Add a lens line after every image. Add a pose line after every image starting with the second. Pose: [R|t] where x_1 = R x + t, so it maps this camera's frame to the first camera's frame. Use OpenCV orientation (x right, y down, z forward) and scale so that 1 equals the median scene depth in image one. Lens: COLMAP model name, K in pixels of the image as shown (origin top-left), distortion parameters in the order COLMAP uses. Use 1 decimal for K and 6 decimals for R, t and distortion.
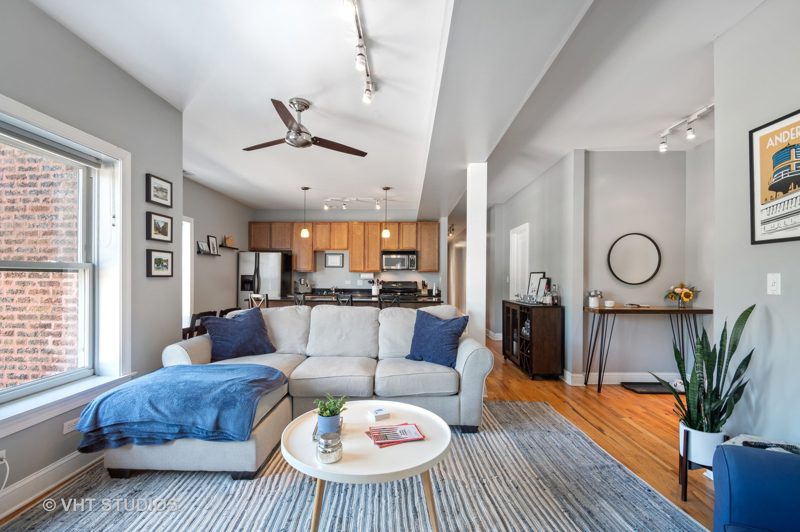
lens RADIAL K [[355.6, 0, 382.7], [0, 355.6, 275.9], [0, 0, 1]] dist [-0.002296, -0.000887]
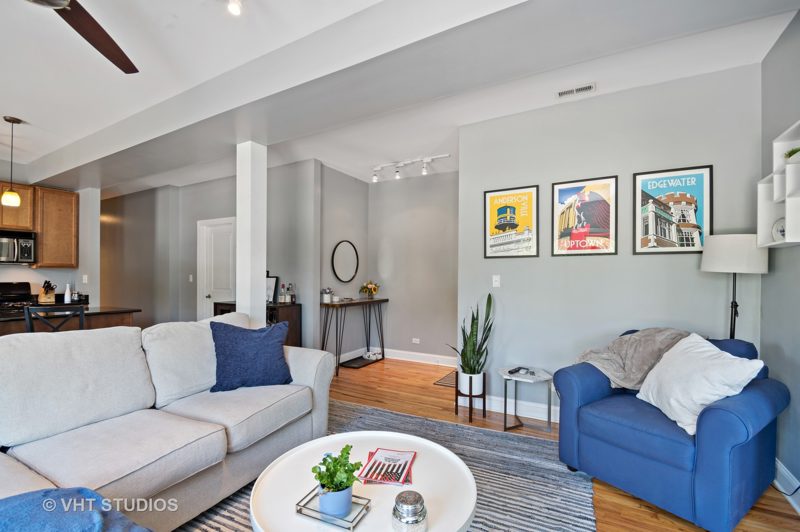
lens RADIAL K [[355.6, 0, 404.3], [0, 355.6, 277.5], [0, 0, 1]] dist [-0.002296, -0.000887]
pose [[0.452036, -0.004327, 0.891989, -0.319941], [-0.006260, 0.999948, 0.008023, -0.003536], [-0.891977, -0.009211, 0.451986, 0.273816]]
